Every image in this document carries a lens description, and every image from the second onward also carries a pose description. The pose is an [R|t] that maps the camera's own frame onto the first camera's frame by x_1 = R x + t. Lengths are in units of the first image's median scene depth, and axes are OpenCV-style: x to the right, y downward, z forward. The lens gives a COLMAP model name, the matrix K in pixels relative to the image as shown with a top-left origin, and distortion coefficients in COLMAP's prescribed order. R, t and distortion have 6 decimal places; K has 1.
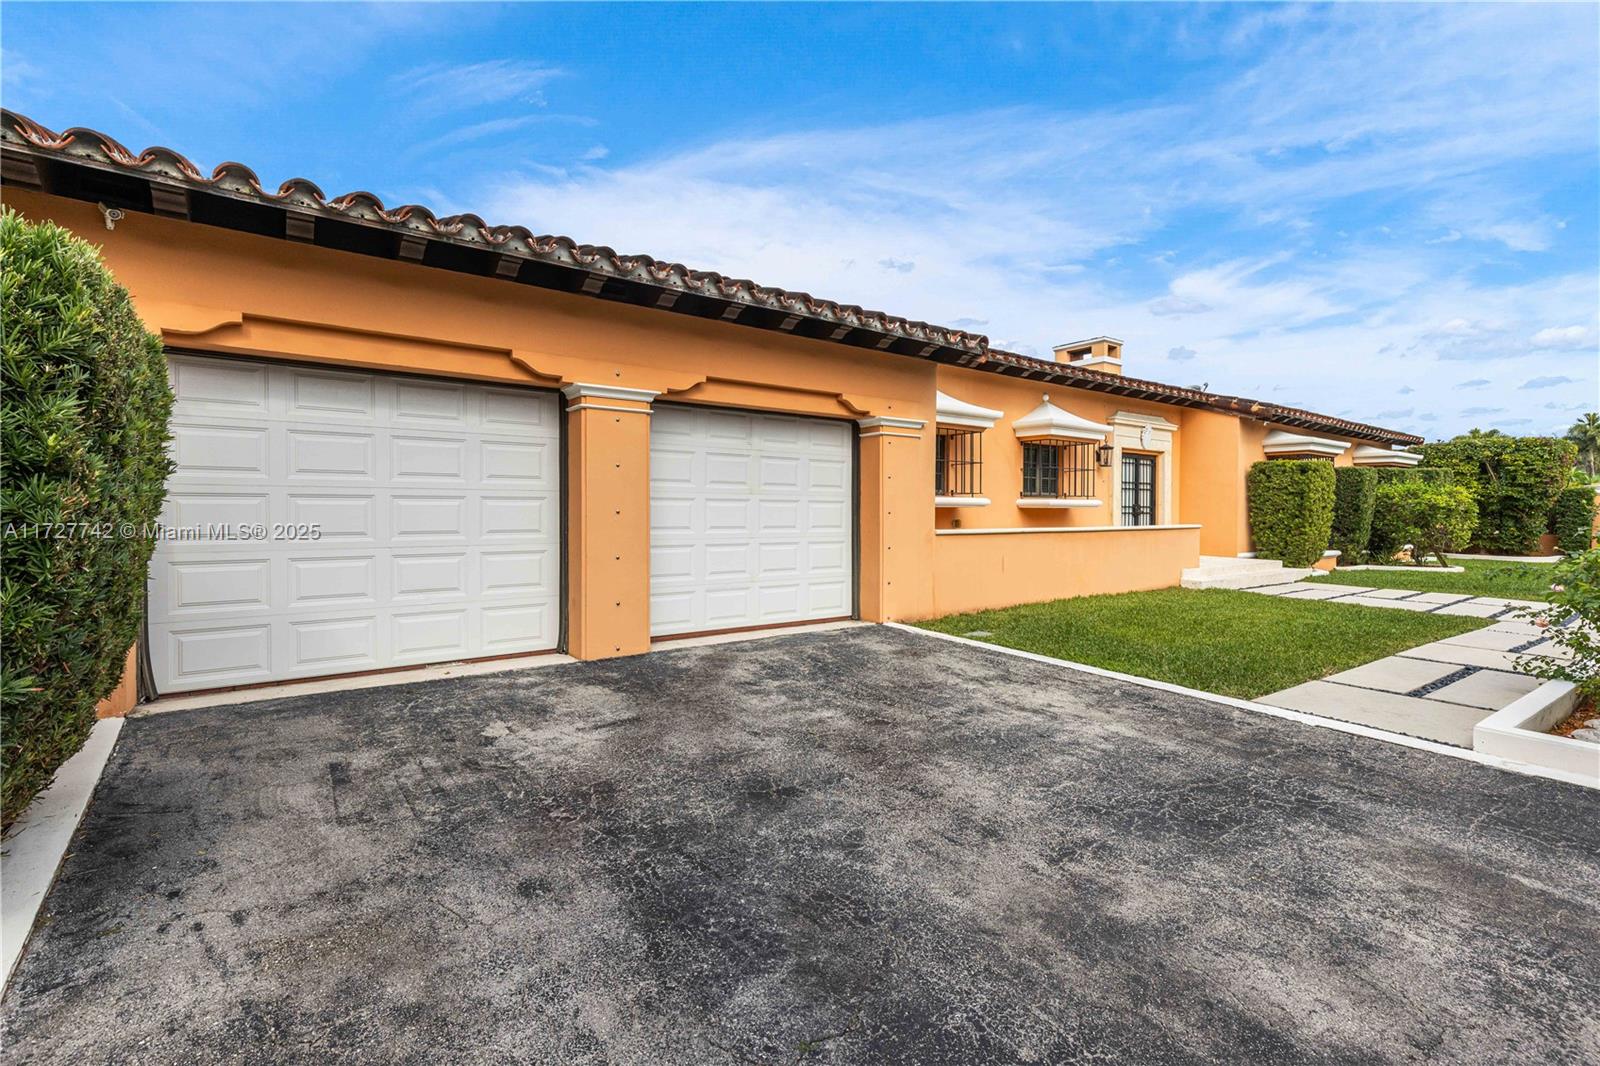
lens RADIAL K [[730.2, 0, 799.7], [0, 730.2, 506.9], [0, 0, 1]] dist [0.009153, -0.002121]
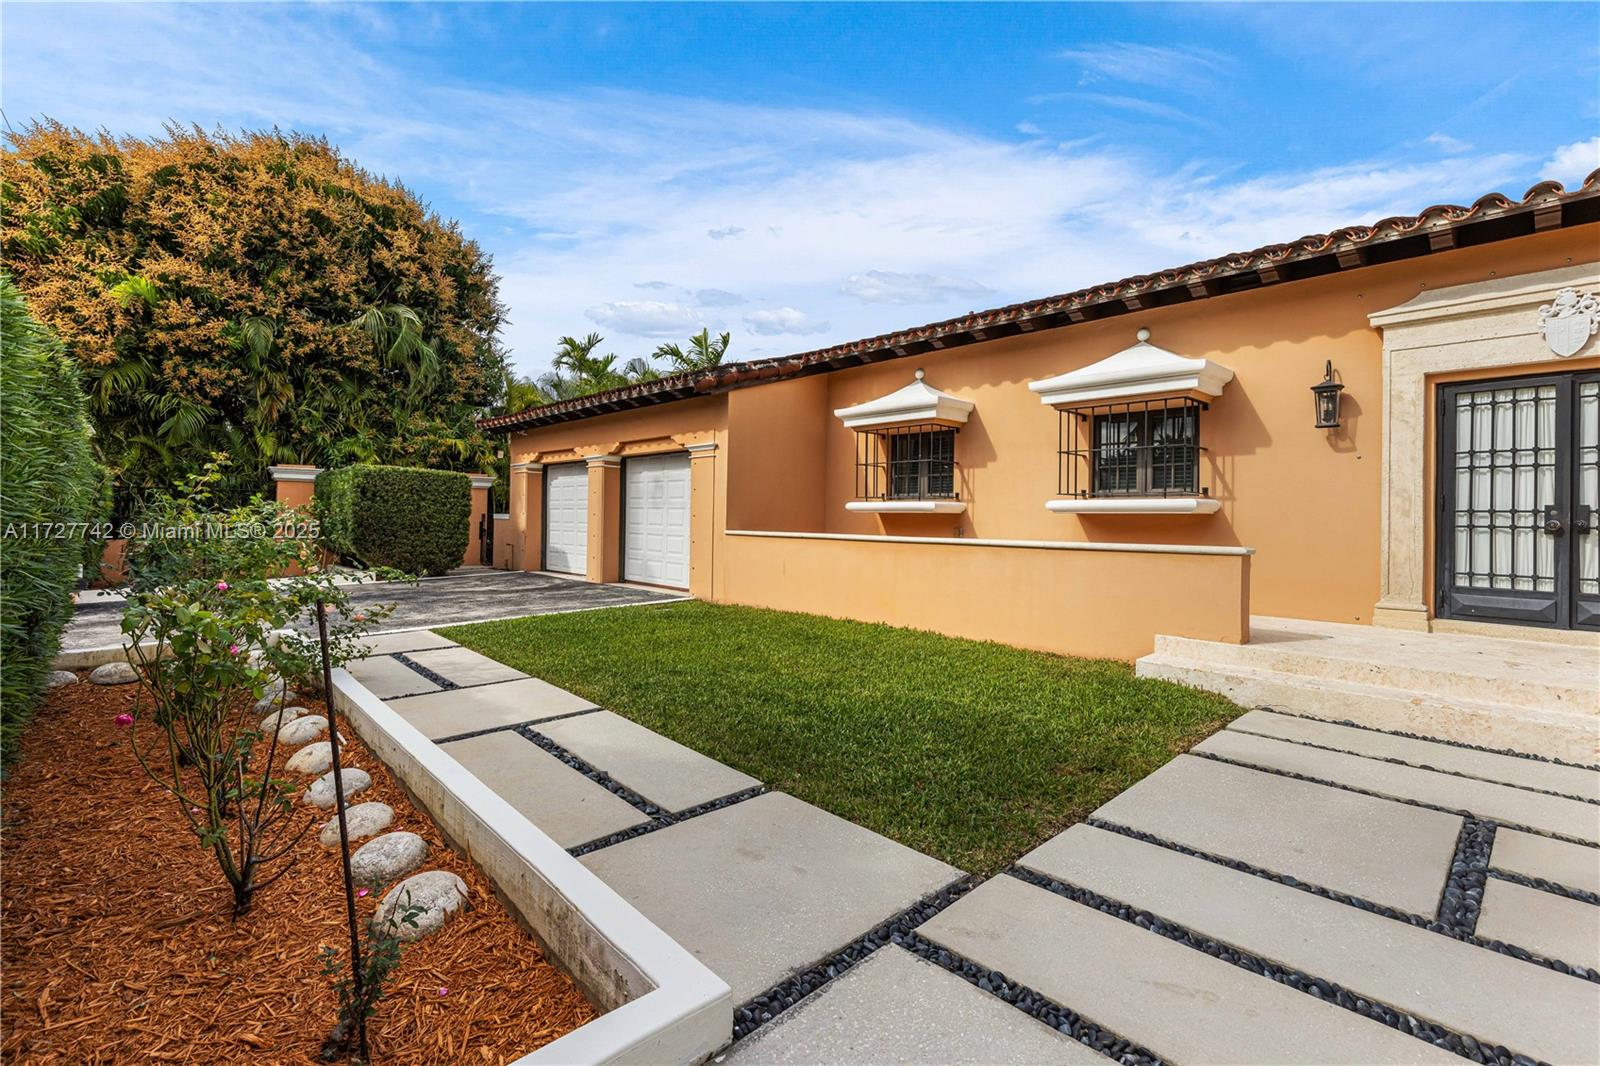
lens RADIAL K [[730.2, 0, 803.0], [0, 730.2, 514.6], [0, 0, 1]] dist [0.009153, -0.002121]
pose [[0.117158, -0.009517, -0.993068, 1.088216], [-0.008429, 0.999909, -0.010577, 0.013052], [0.993077, 0.009610, 0.117068, 0.765794]]
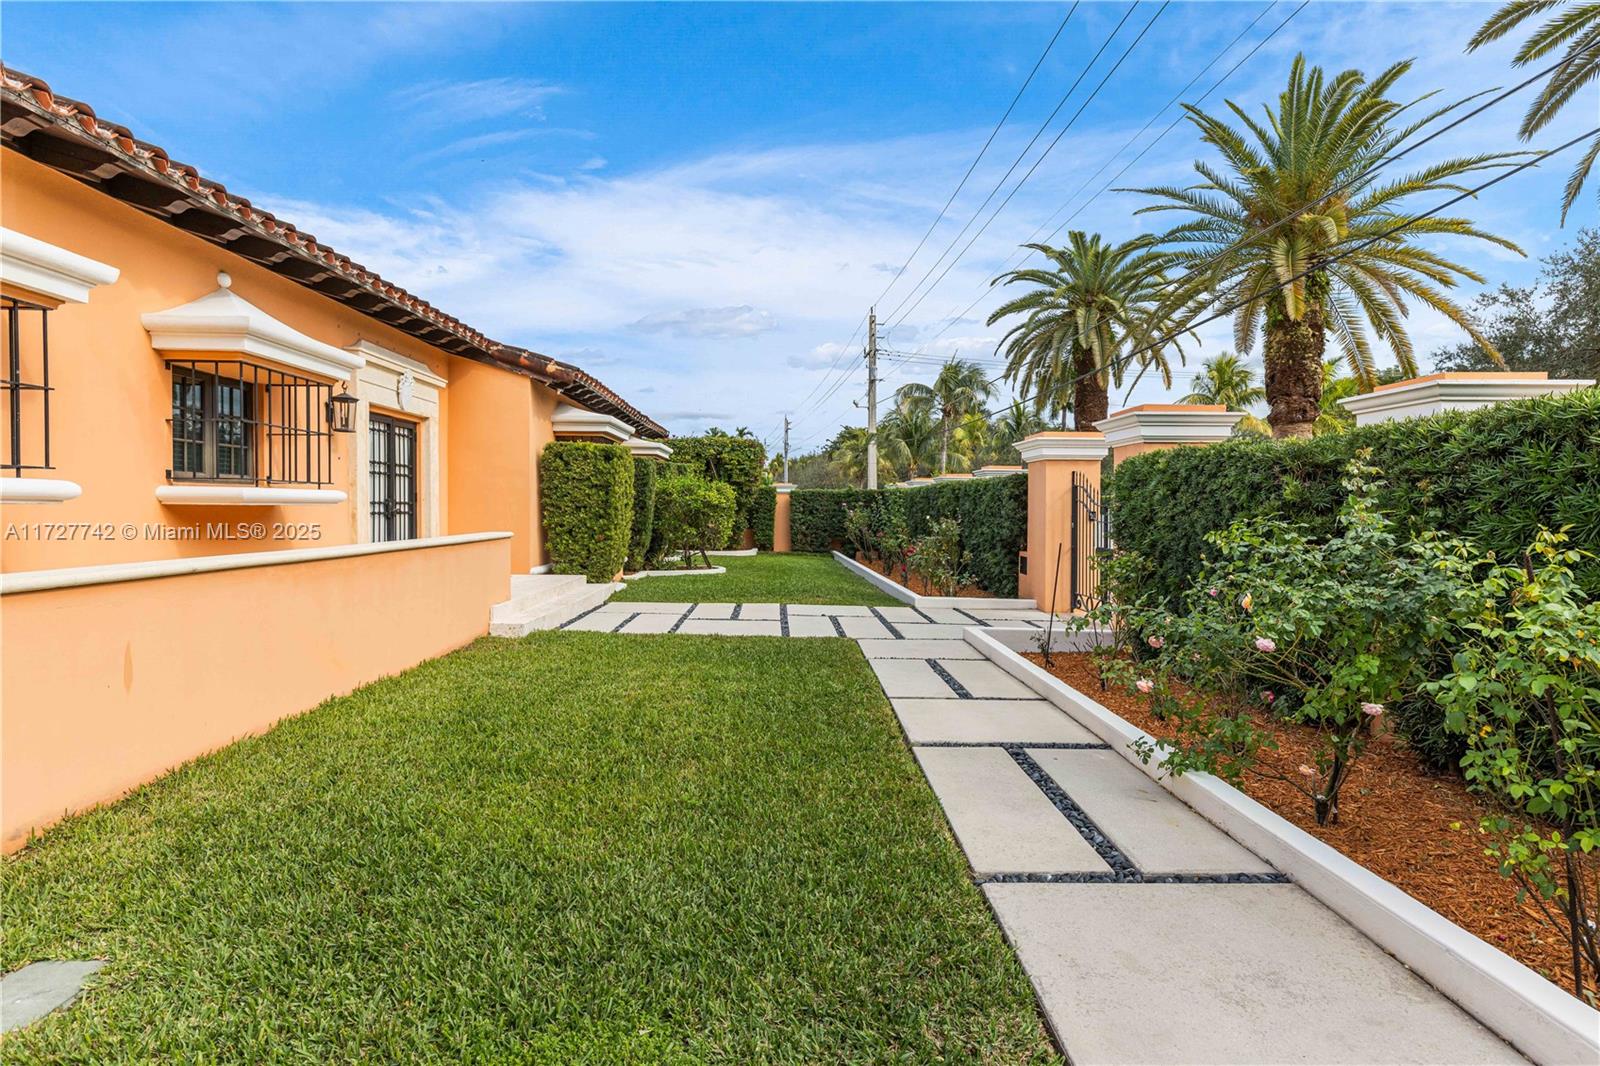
lens RADIAL K [[834.9, 0, 815.6], [0, 834.9, 522.0], [0, 0, 1]] dist [0.015259, -0.001577]
pose [[0.564820, -0.014567, 0.825086, 0.109861], [-0.006249, 0.999740, 0.021929, -0.002250], [-0.825191, -0.017542, 0.564582, 0.417988]]
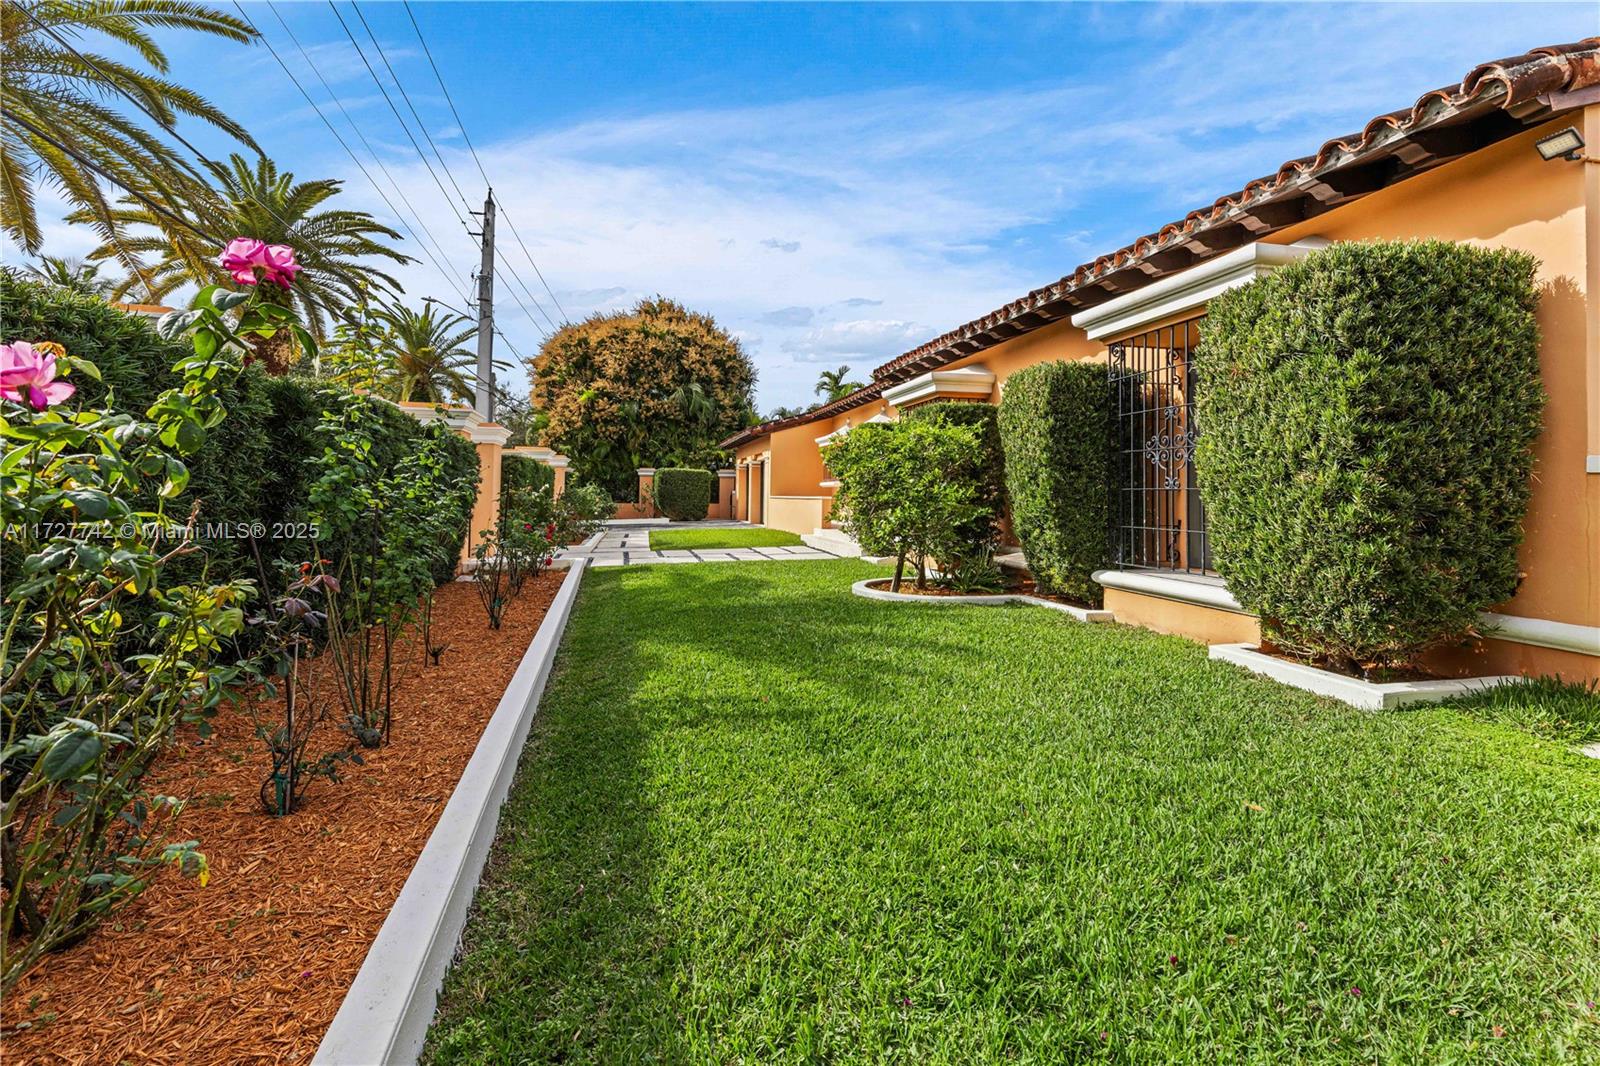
lens RADIAL K [[730.2, 0, 814.0], [0, 730.2, 462.3], [0, 0, 1]] dist [0.009153, -0.002121]
pose [[-0.387323, -0.048020, -0.920693, 1.901641], [-0.006213, 0.998756, -0.049478, 0.027966], [0.921923, -0.013444, -0.387139, 1.591352]]
